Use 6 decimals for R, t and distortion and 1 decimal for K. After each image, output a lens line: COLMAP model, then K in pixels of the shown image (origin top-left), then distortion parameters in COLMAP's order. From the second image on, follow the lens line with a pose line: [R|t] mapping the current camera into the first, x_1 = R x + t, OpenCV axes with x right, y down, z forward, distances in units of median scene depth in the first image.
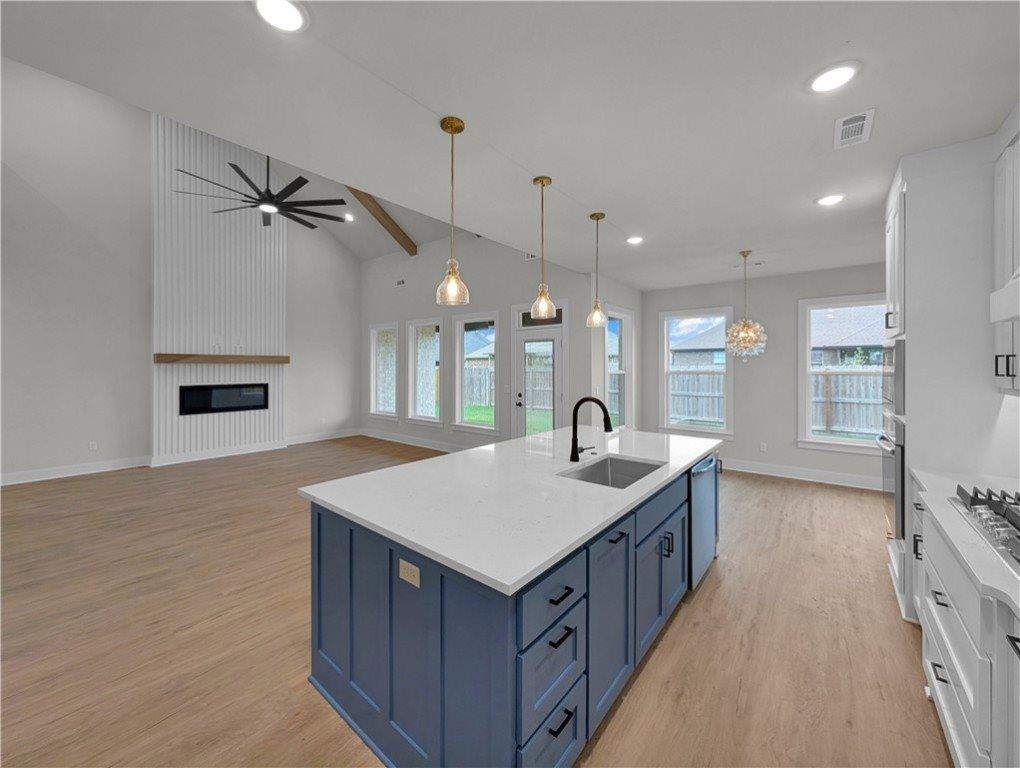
lens RADIAL K [[401.5, 0, 506.2], [0, 401.5, 369.3], [0, 0, 1]] dist [0.000677, 0.000152]
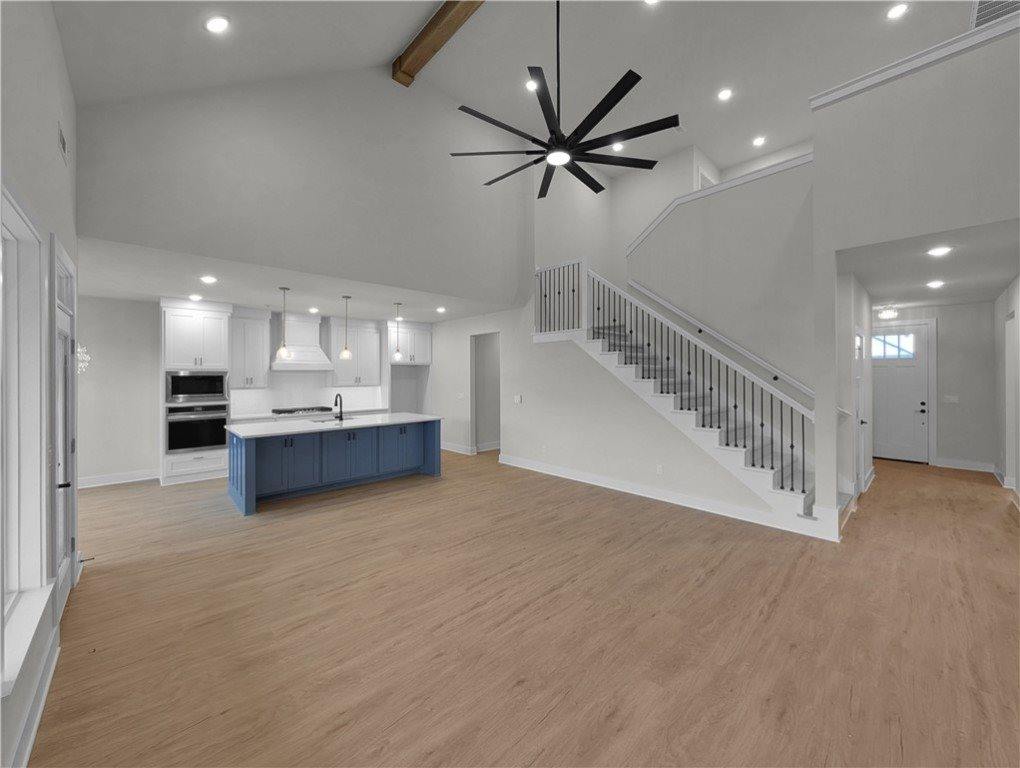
lens RADIAL K [[393.8, 0, 509.6], [0, 393.8, 374.4], [0, 0, 1]] dist [0.000316, -0.000077]
pose [[-0.991992, 0.002961, 0.126263, -0.449042], [0.004227, 0.999943, 0.009757, -0.027361], [-0.126227, 0.010213, -0.991949, 1.275652]]
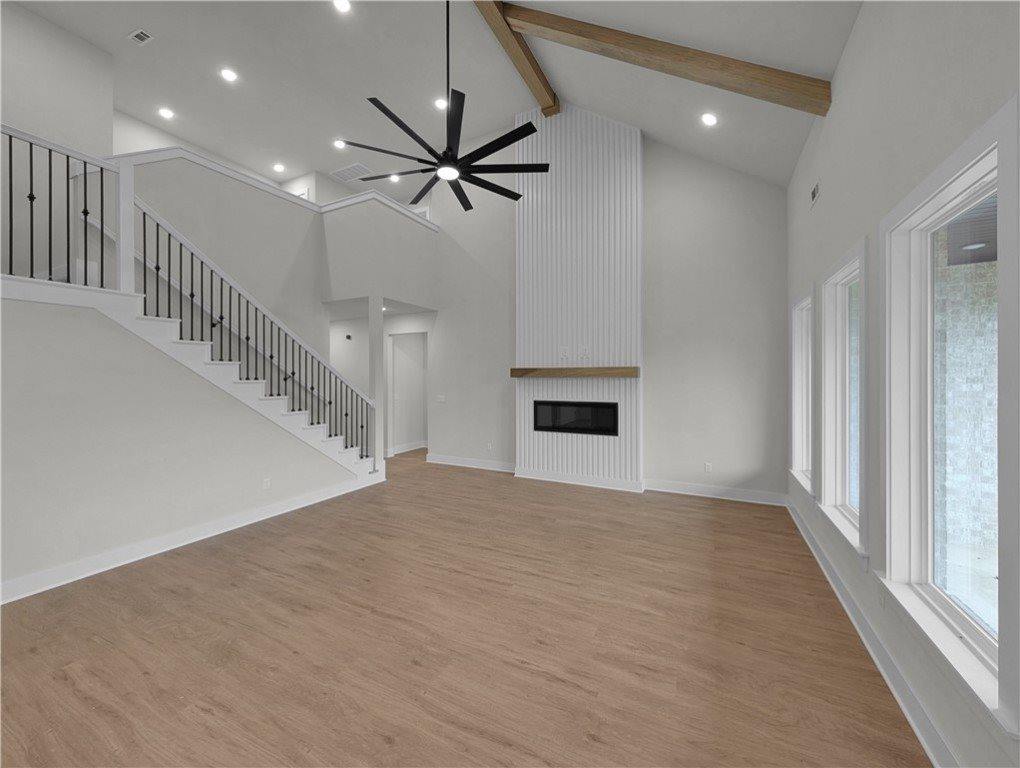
lens RADIAL K [[391.2, 0, 505.6], [0, 391.2, 378.6], [0, 0, 1]] dist [0.001196, 0.000061]
pose [[0.203544, 0.002531, -0.979063, 0.110746], [-0.004057, 0.999990, 0.001742, -0.013902], [0.979057, 0.003617, 0.203552, 0.723259]]
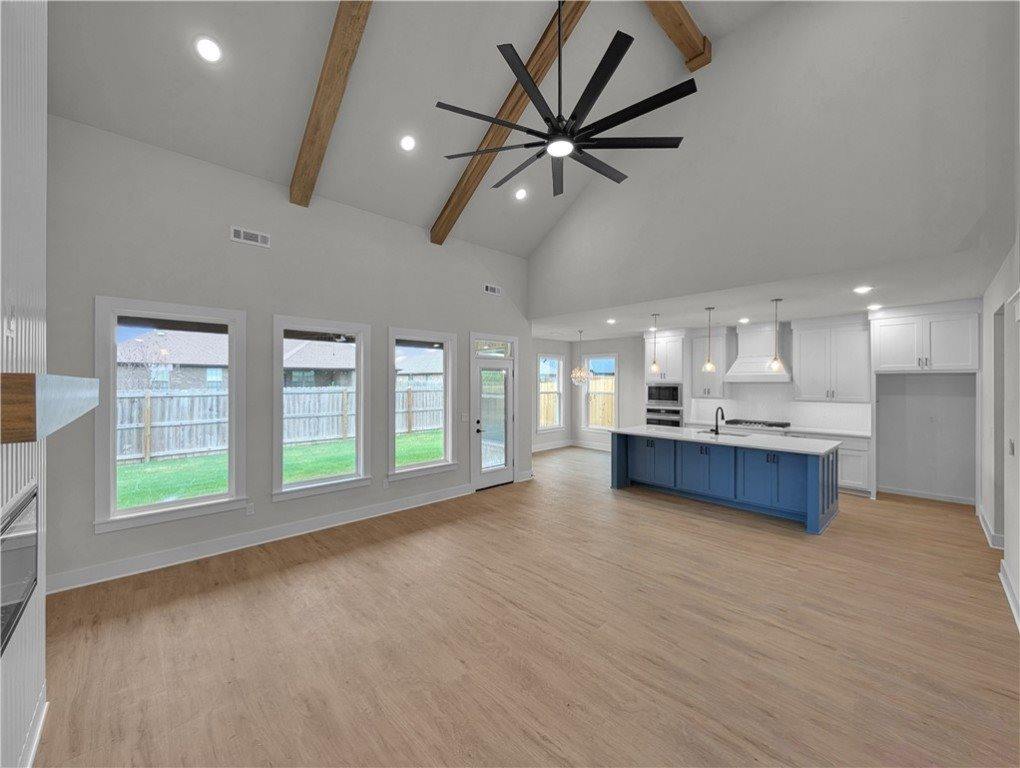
lens RADIAL K [[399.3, 0, 510.0], [0, 399.3, 384.0], [0, 0, 1]] dist [0.000126, -0.000028]
pose [[0.129275, -0.004823, 0.991597, -0.913017], [0.005150, 0.999978, 0.004192, -0.033740], [-0.991595, 0.004564, 0.129297, 0.754332]]
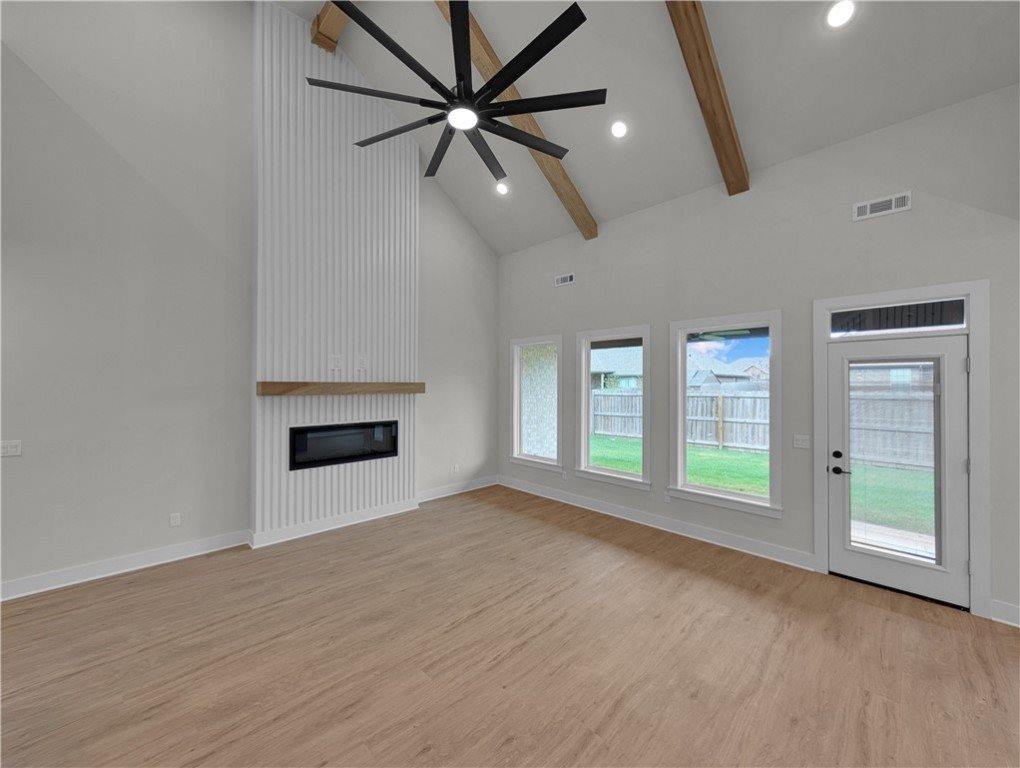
lens RADIAL K [[393.0, 0, 509.1], [0, 393.0, 386.1], [0, 0, 1]] dist [0.001146, 0.000224]
pose [[0.993382, 0.003245, -0.114813, -0.354666], [-0.003321, 0.999994, -0.000470, -0.031143], [0.114811, 0.000848, 0.993387, 0.365246]]
